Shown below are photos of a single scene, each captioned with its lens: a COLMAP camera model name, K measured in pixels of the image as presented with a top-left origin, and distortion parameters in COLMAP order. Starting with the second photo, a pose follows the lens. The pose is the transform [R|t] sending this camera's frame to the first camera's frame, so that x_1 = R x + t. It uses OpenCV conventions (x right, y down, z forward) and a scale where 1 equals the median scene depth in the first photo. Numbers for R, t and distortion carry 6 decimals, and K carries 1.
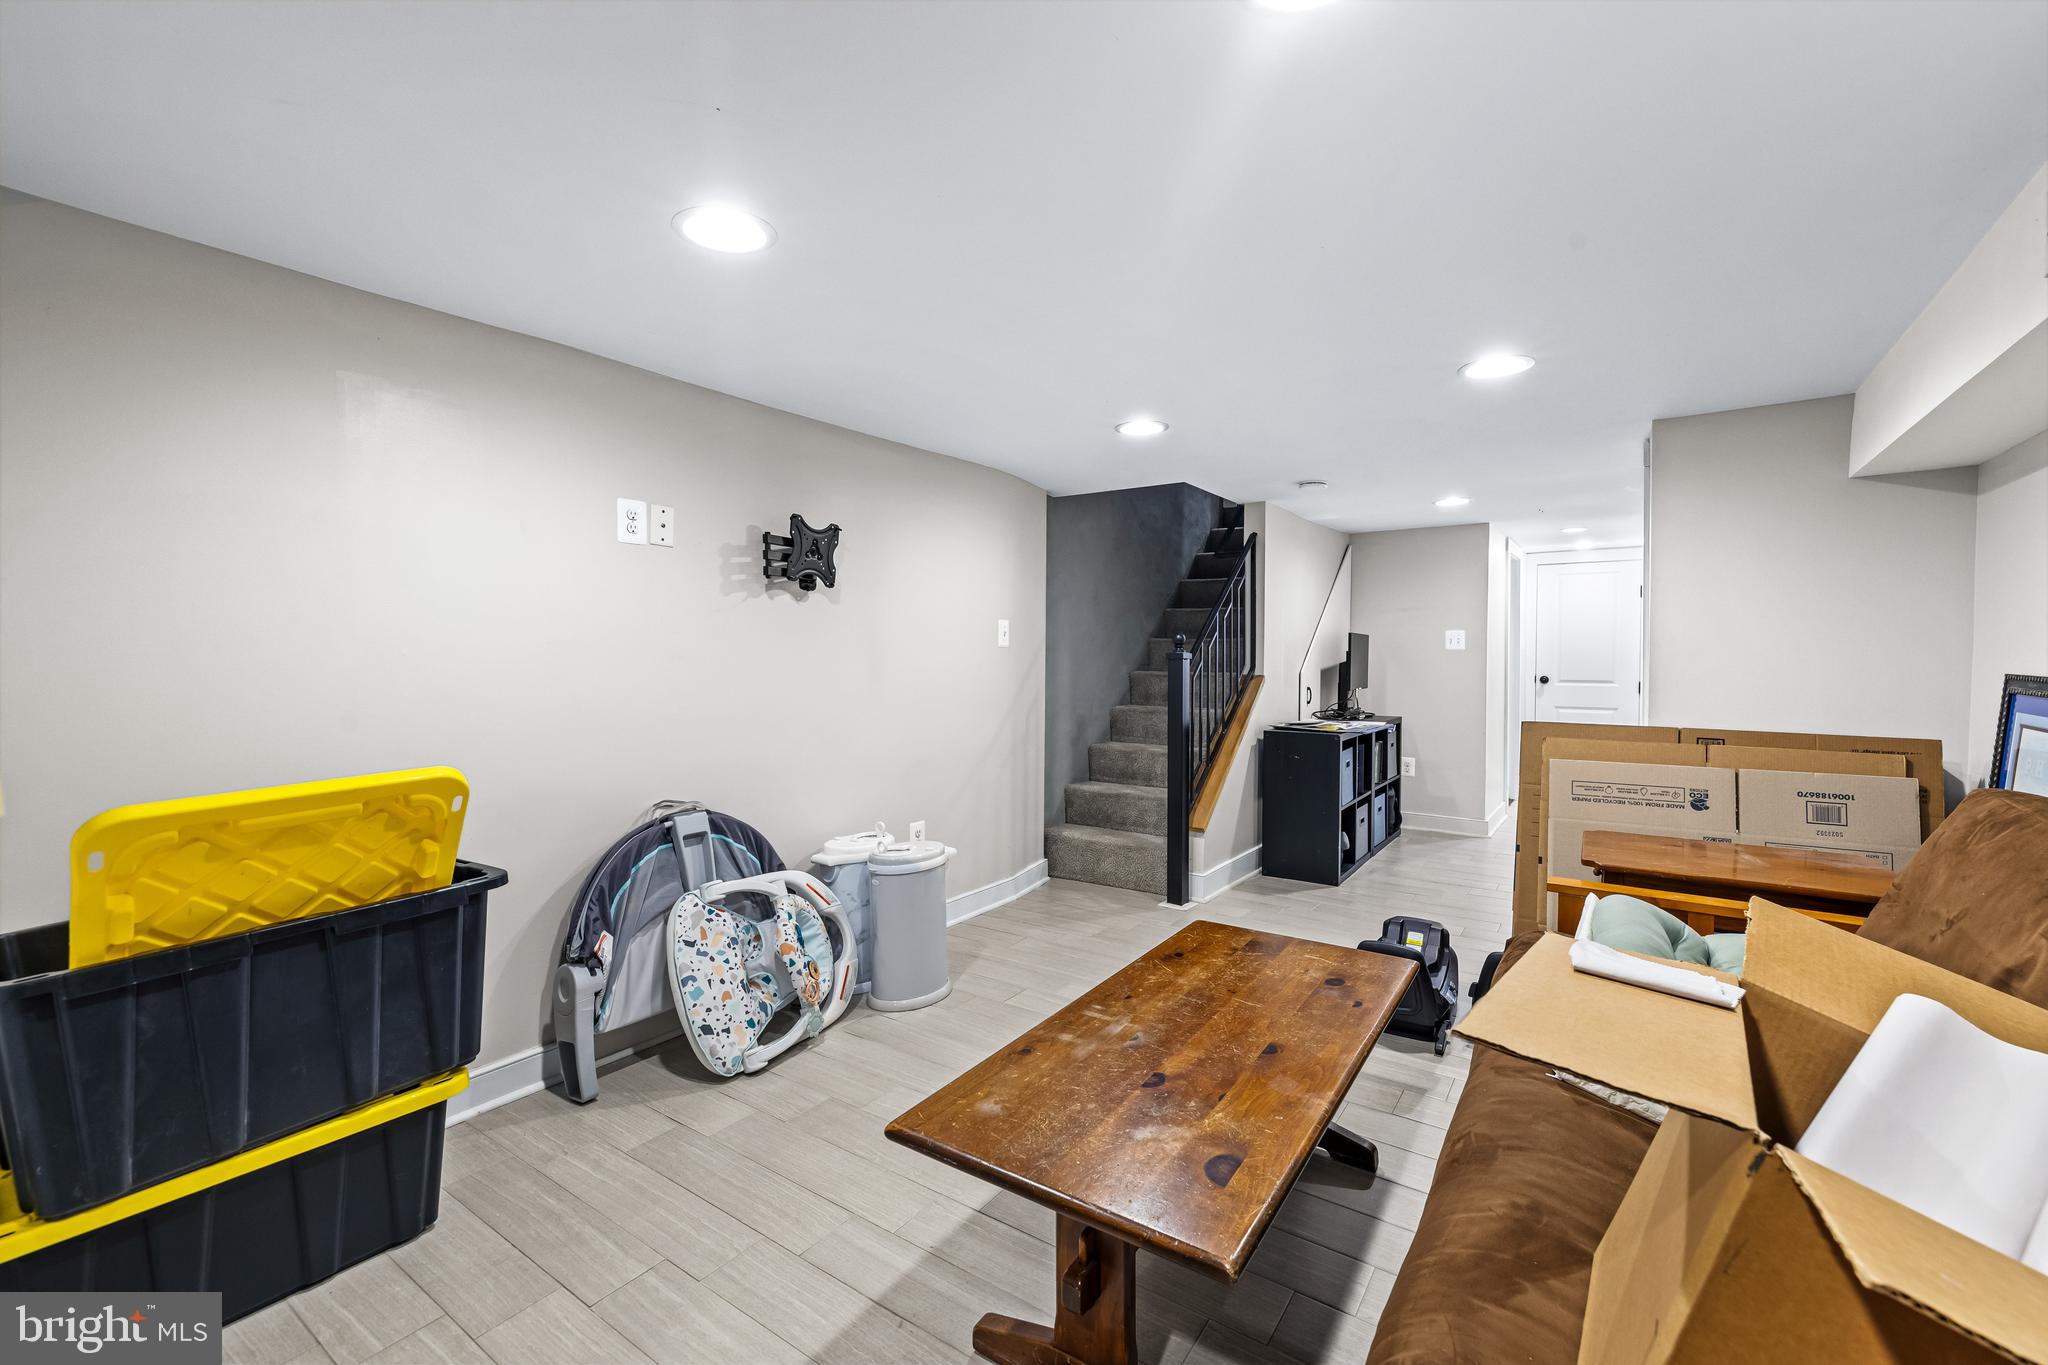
lens RADIAL K [[858.7, 0, 1027.0], [0, 858.7, 677.8], [0, 0, 1]] dist [0.001406, 0.000618]
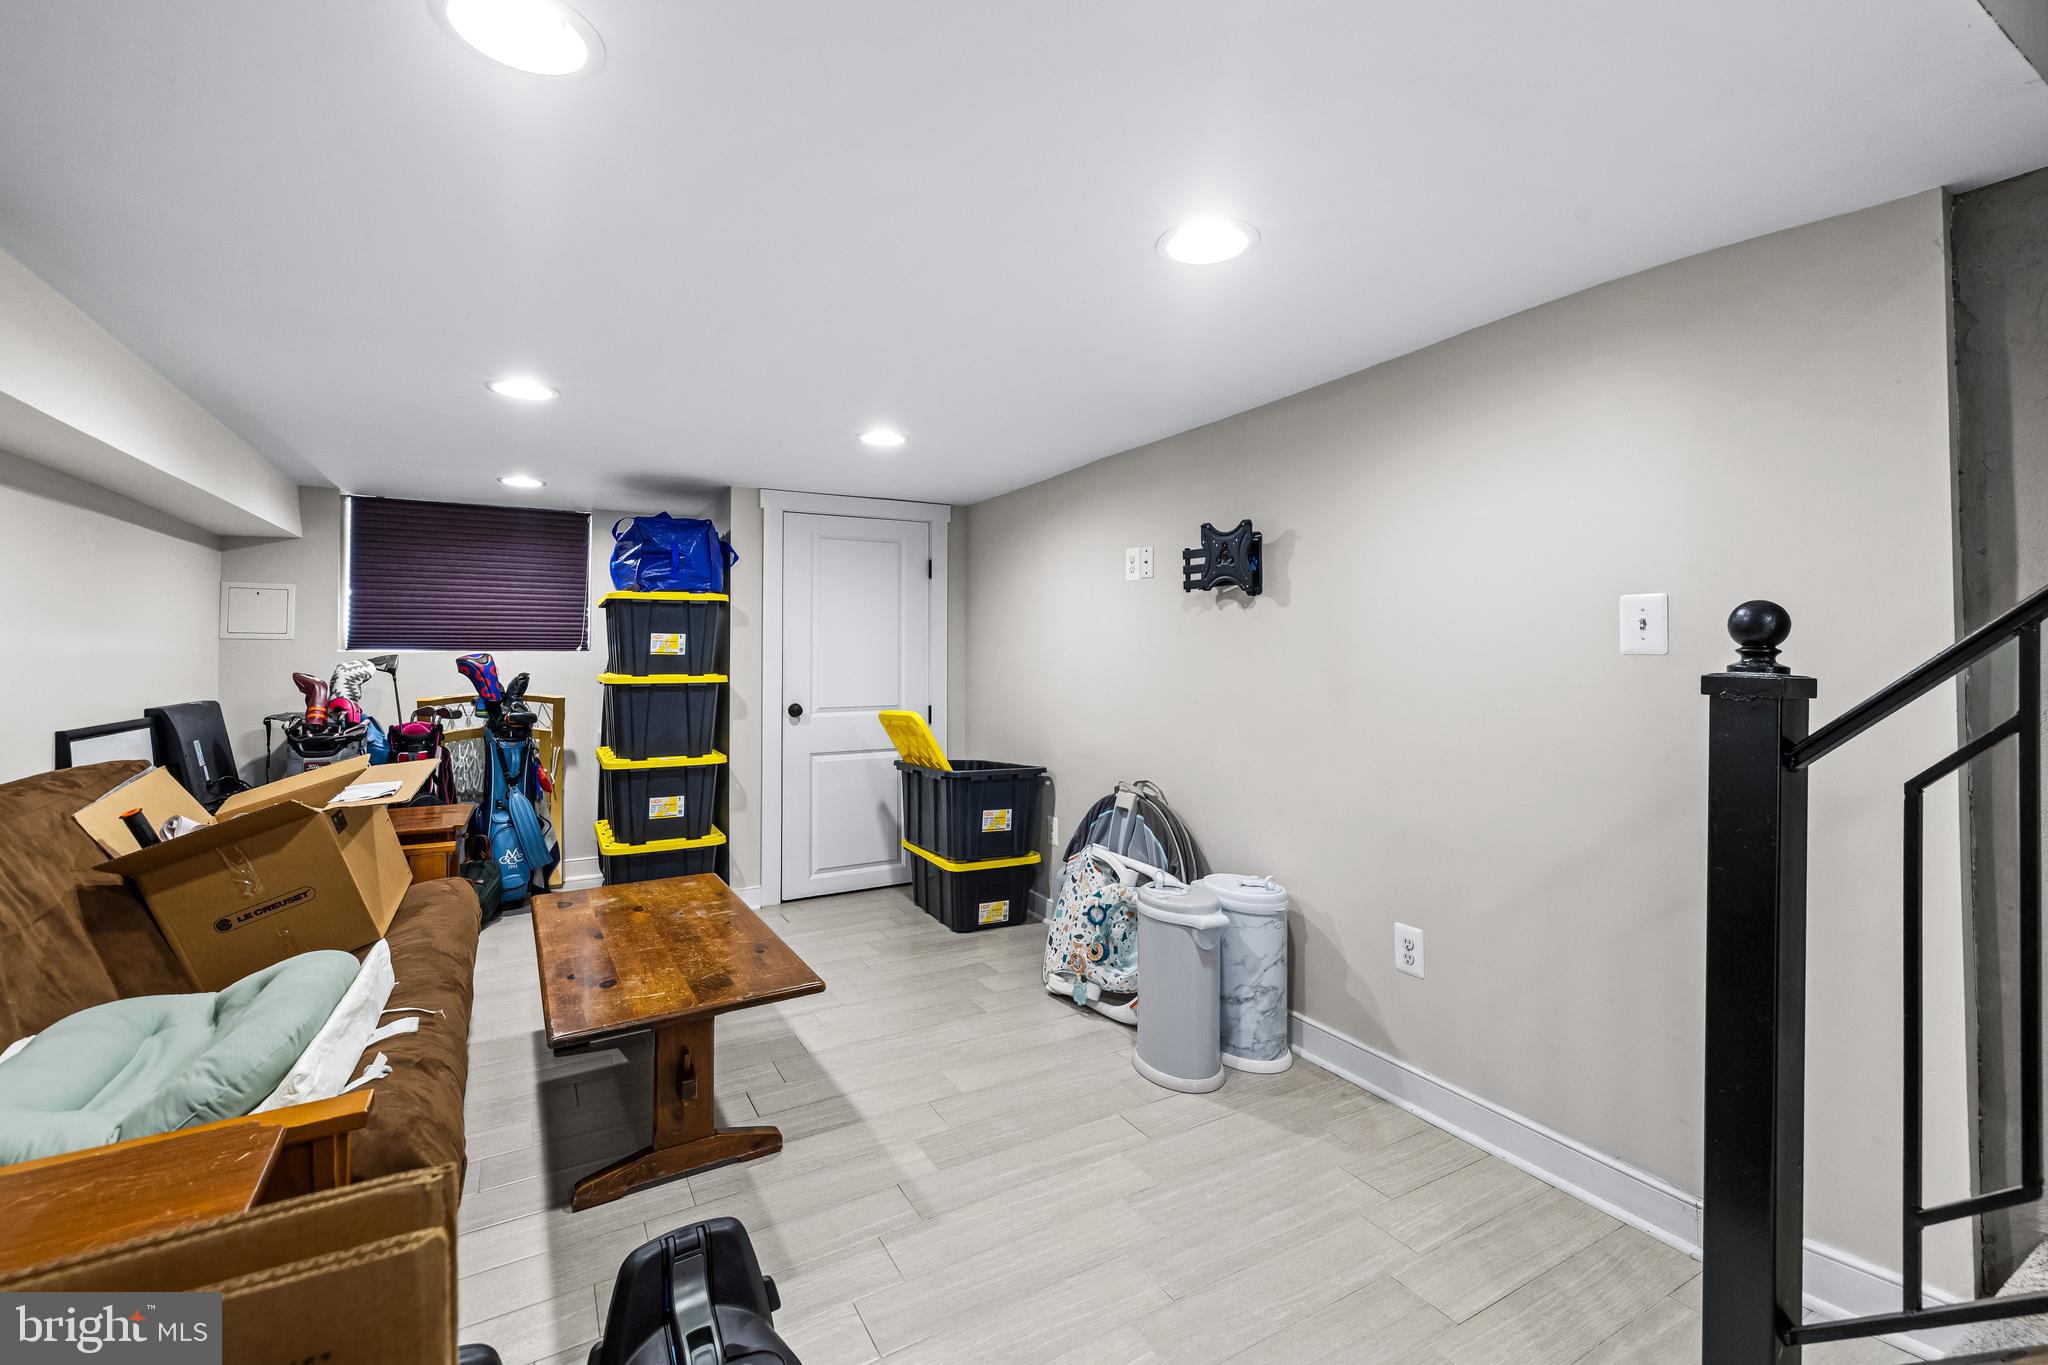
lens RADIAL K [[858.7, 0, 1021.9], [0, 858.7, 638.1], [0, 0, 1]] dist [0.001406, 0.000618]
pose [[-0.423309, -0.016762, -0.905830, 0.792497], [-0.022055, 0.999723, -0.008193, -0.050555], [0.905717, 0.016510, -0.423561, 1.363963]]
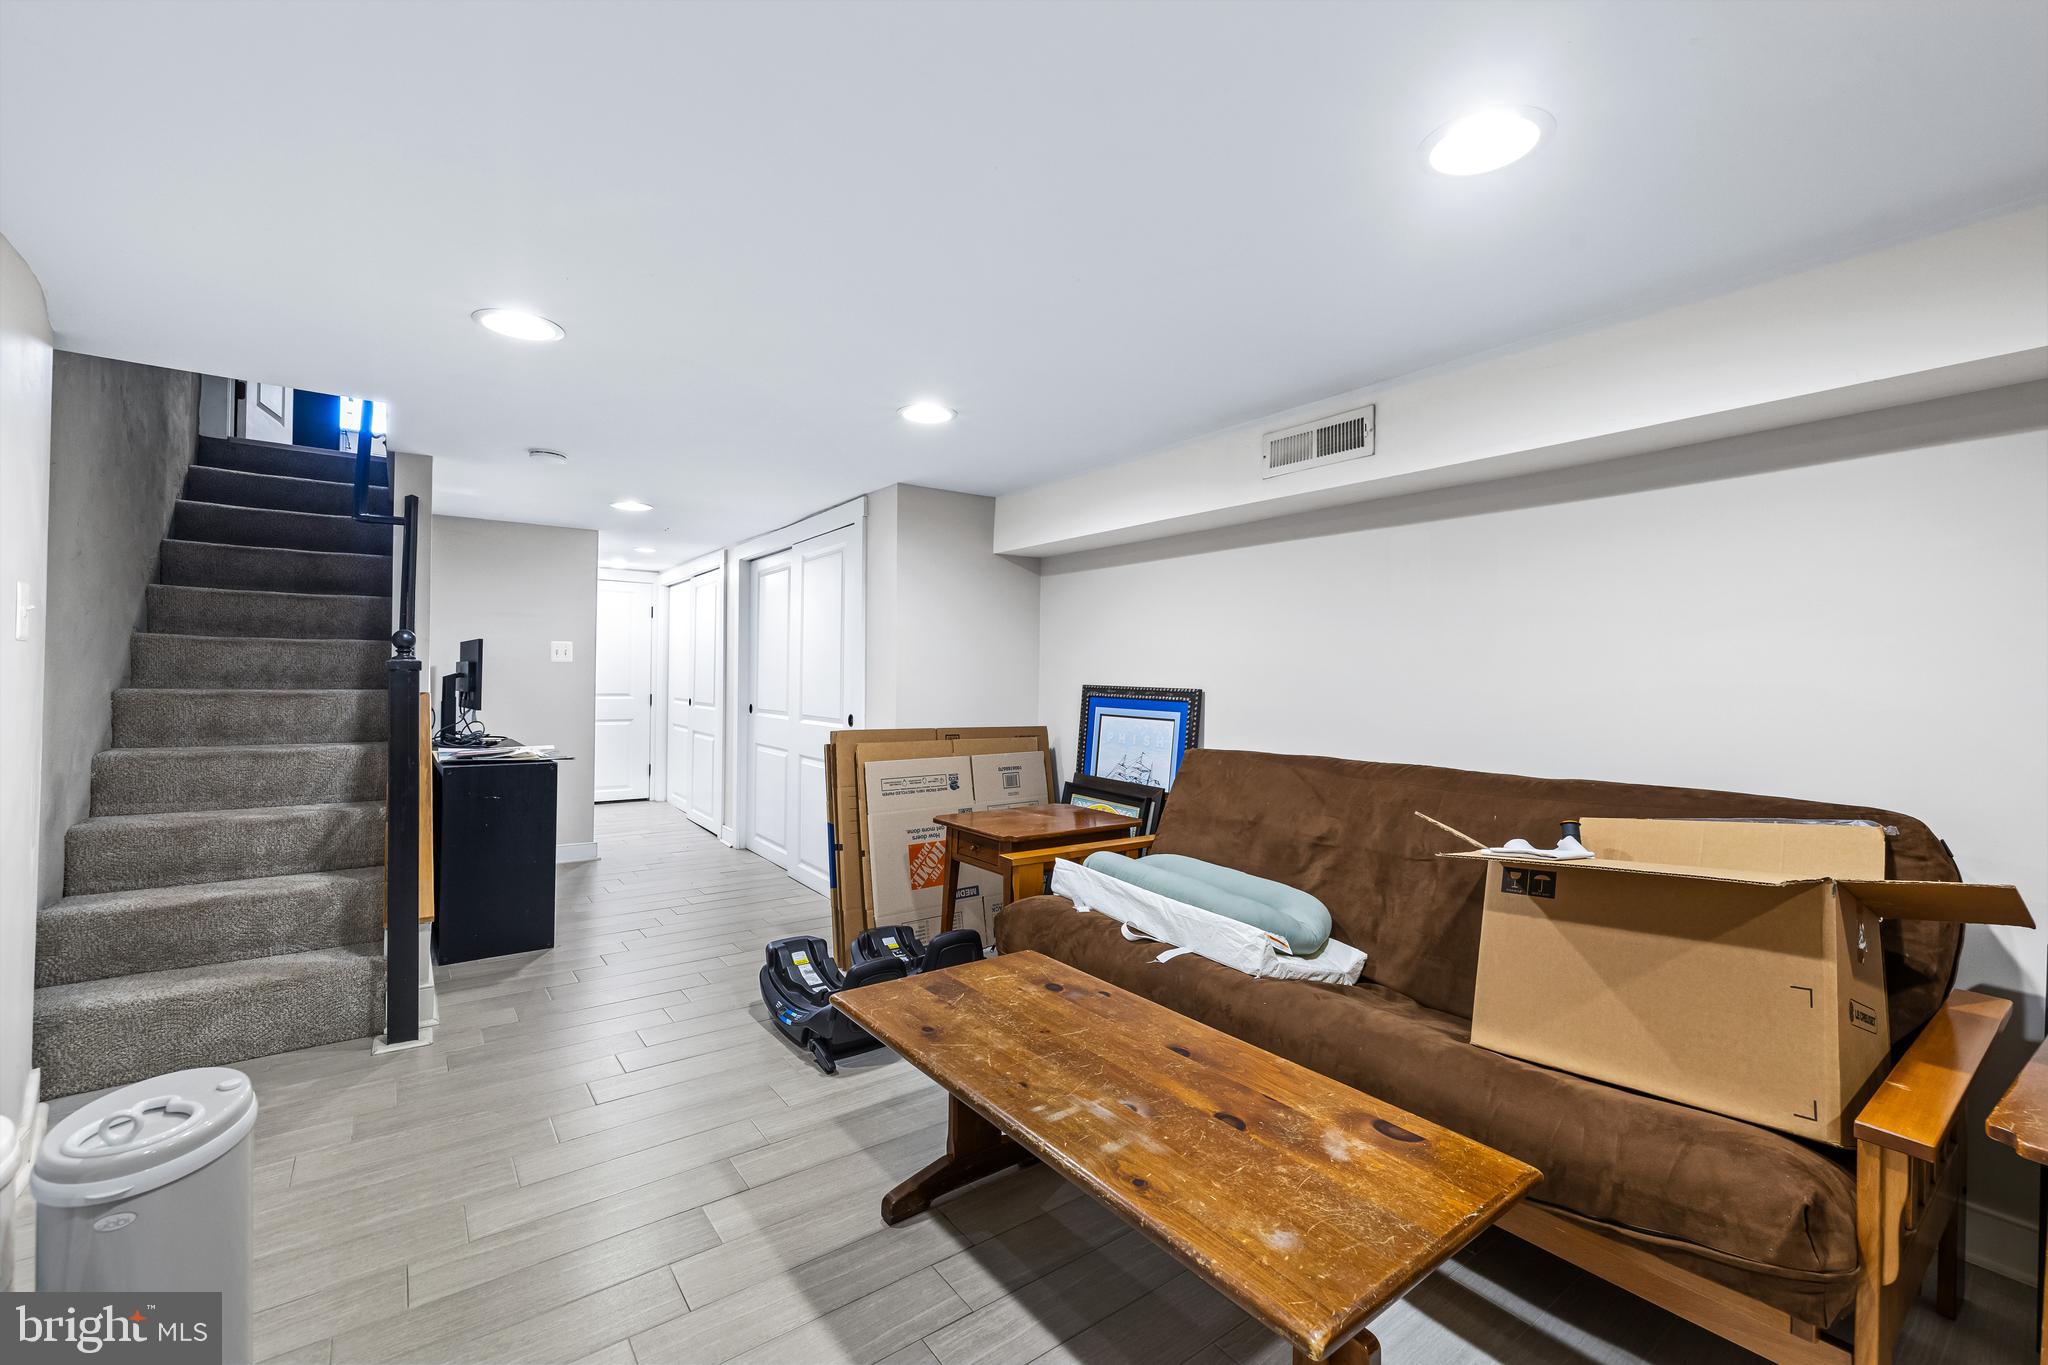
lens RADIAL K [[858.7, 0, 1024.2], [0, 858.7, 667.6], [0, 0, 1]] dist [0.001406, 0.000618]
pose [[0.317729, 0.013979, 0.948079, -0.459071], [0.011182, 0.999767, -0.018488, -0.008191], [-0.948116, 0.016475, 0.317498, 0.504190]]
